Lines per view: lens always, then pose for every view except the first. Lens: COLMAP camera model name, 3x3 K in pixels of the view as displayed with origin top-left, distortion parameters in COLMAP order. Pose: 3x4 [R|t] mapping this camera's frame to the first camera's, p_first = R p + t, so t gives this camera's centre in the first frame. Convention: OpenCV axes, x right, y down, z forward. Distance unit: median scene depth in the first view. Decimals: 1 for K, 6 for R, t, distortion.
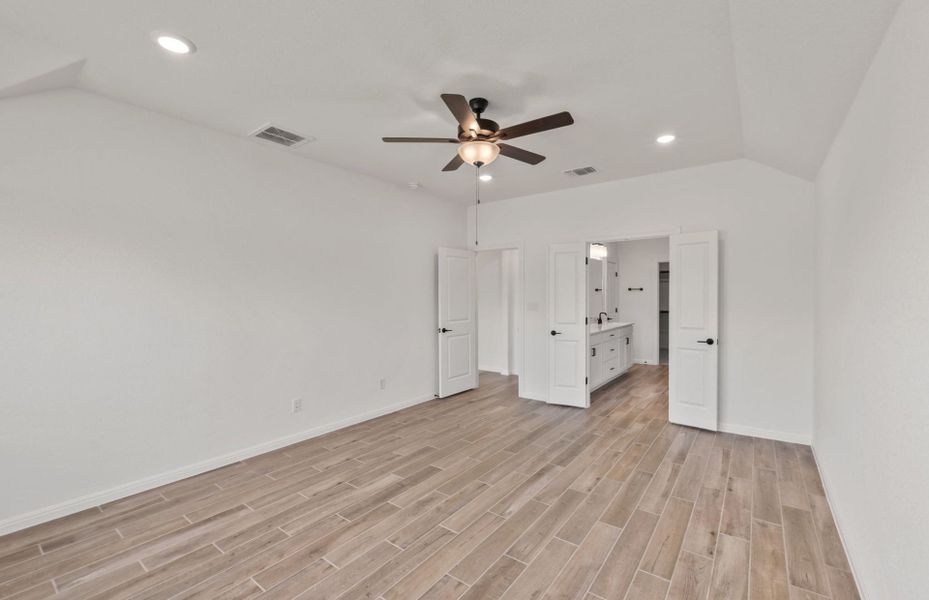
lens RADIAL K [[389.6, 0, 466.3], [0, 389.6, 303.8], [0, 0, 1]] dist [-0.011372, -0.000309]
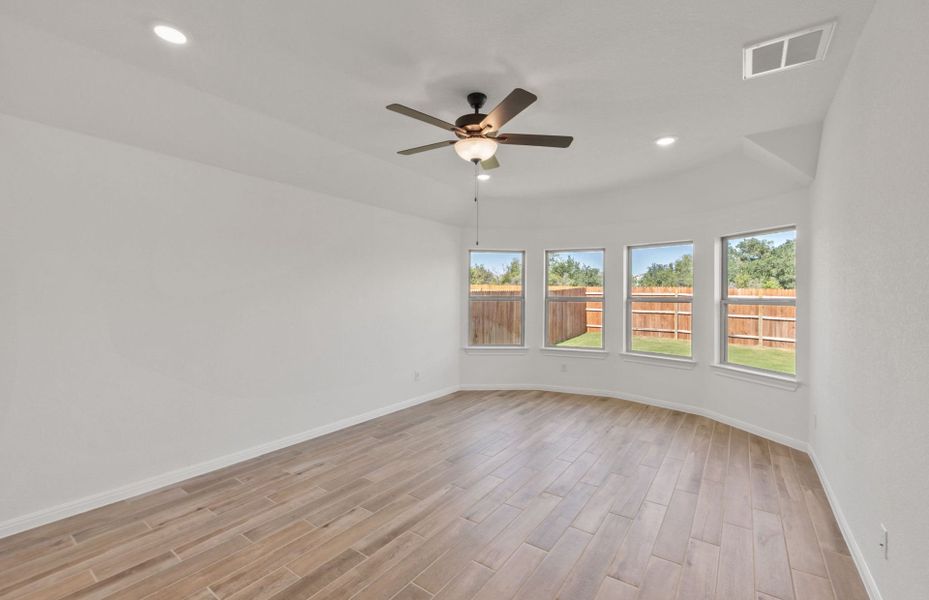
lens RADIAL K [[389.6, 0, 464.7], [0, 389.6, 301.1], [0, 0, 1]] dist [-0.011372, -0.000309]
pose [[-0.999658, 0.000385, -0.026133, 0.068681], [-0.000396, 0.999553, 0.029884, -0.032560], [0.026133, 0.029884, -0.999212, 1.645464]]
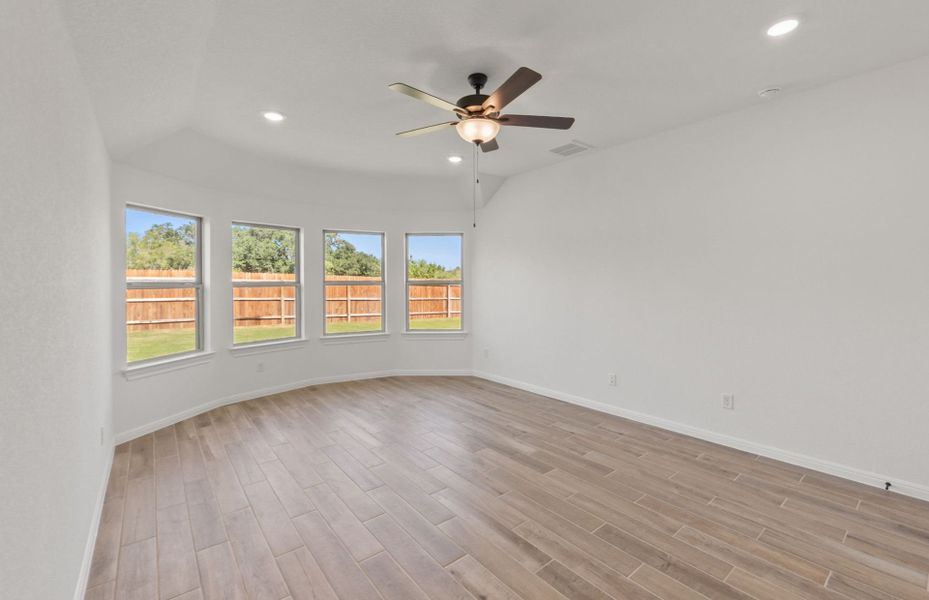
lens RADIAL K [[400.4, 0, 470.5], [0, 400.4, 283.6], [0, 0, 1]] dist [-0.013173, -0.000146]
pose [[-0.245848, 0.016710, -0.969164, 0.834181], [-0.005801, 0.999808, 0.018710, -0.023627], [0.969291, 0.010222, -0.245704, 1.030698]]
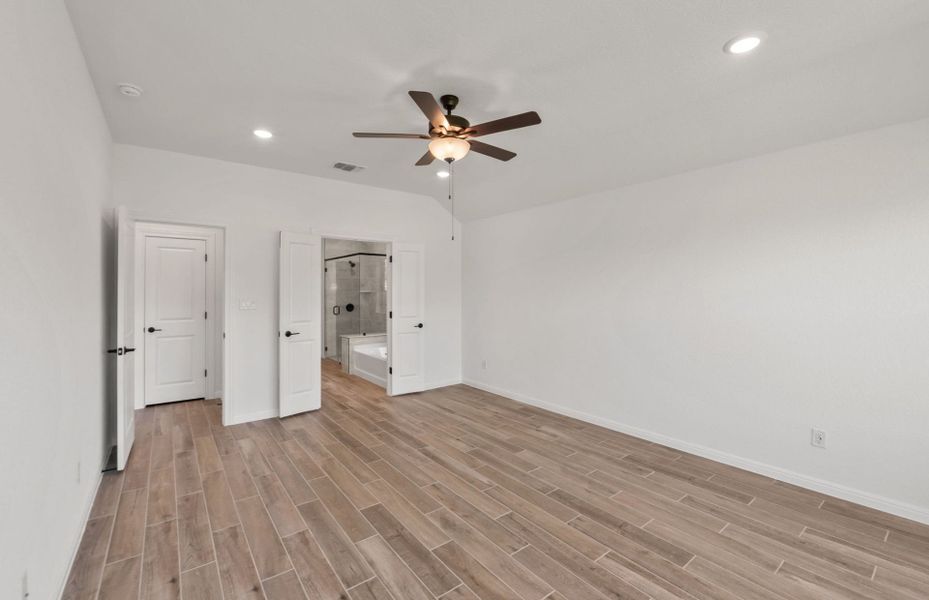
lens RADIAL K [[389.6, 0, 468.4], [0, 389.6, 295.2], [0, 0, 1]] dist [-0.011372, -0.000309]
pose [[0.262431, -0.003903, 0.964943, -0.773335], [0.019030, 0.999818, -0.001131, -0.005329], [-0.964763, 0.018660, 0.262458, 0.583761]]
